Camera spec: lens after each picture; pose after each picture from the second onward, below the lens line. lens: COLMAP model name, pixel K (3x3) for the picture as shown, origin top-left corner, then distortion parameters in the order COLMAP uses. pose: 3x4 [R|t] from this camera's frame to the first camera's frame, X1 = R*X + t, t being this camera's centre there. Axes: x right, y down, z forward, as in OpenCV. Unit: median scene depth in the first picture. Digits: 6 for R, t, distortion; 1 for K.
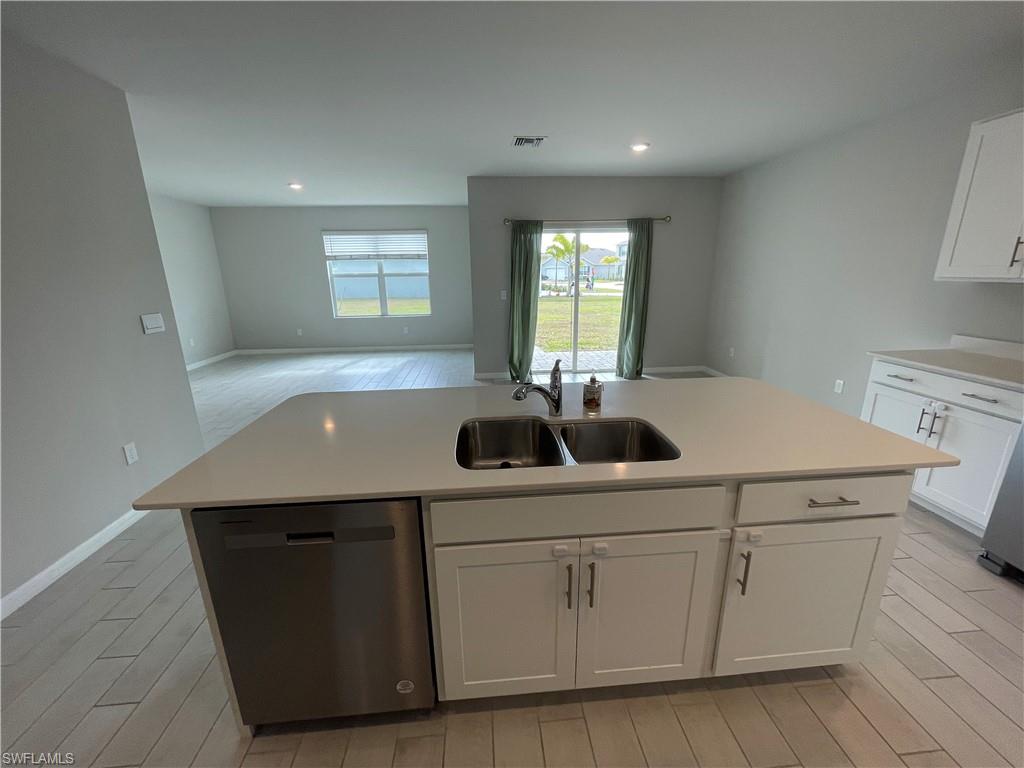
lens RADIAL K [[412.1, 0, 514.3], [0, 412.1, 384.8], [0, 0, 1]] dist [-0.001507, -0.002114]
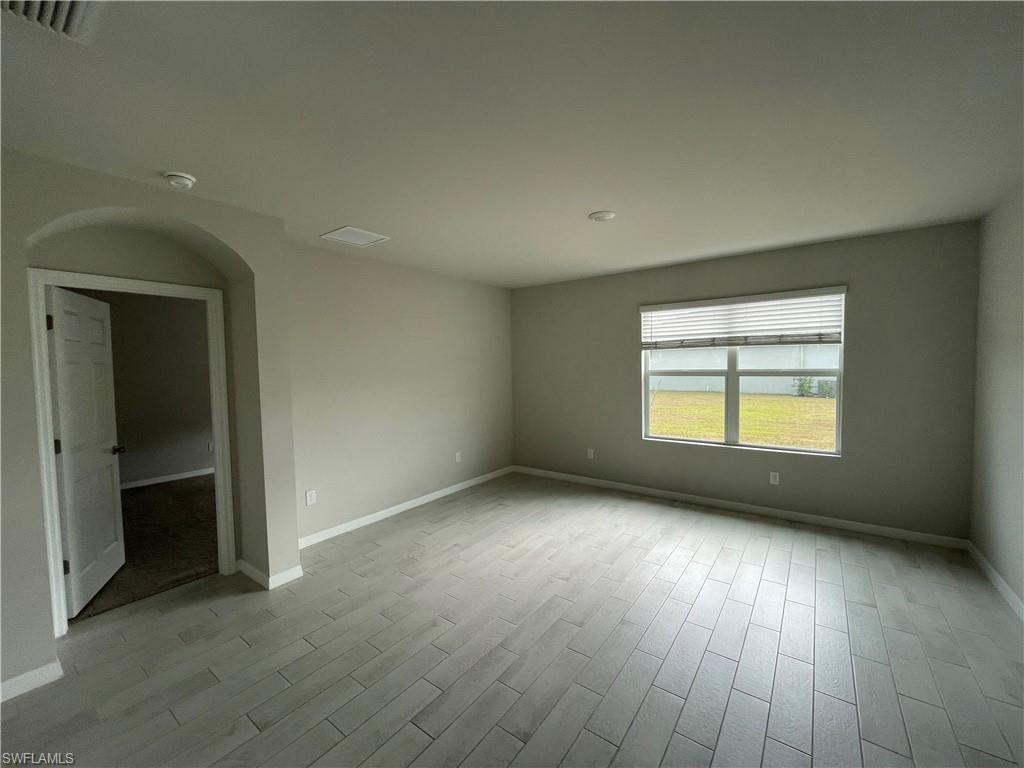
lens RADIAL K [[412.1, 0, 512.4], [0, 412.1, 379.3], [0, 0, 1]] dist [-0.001507, -0.002114]
pose [[0.741402, 0.028743, -0.670445, -0.172837], [-0.171107, 0.974156, -0.147452, -0.126172], [0.648880, 0.224039, 0.727160, 0.408757]]
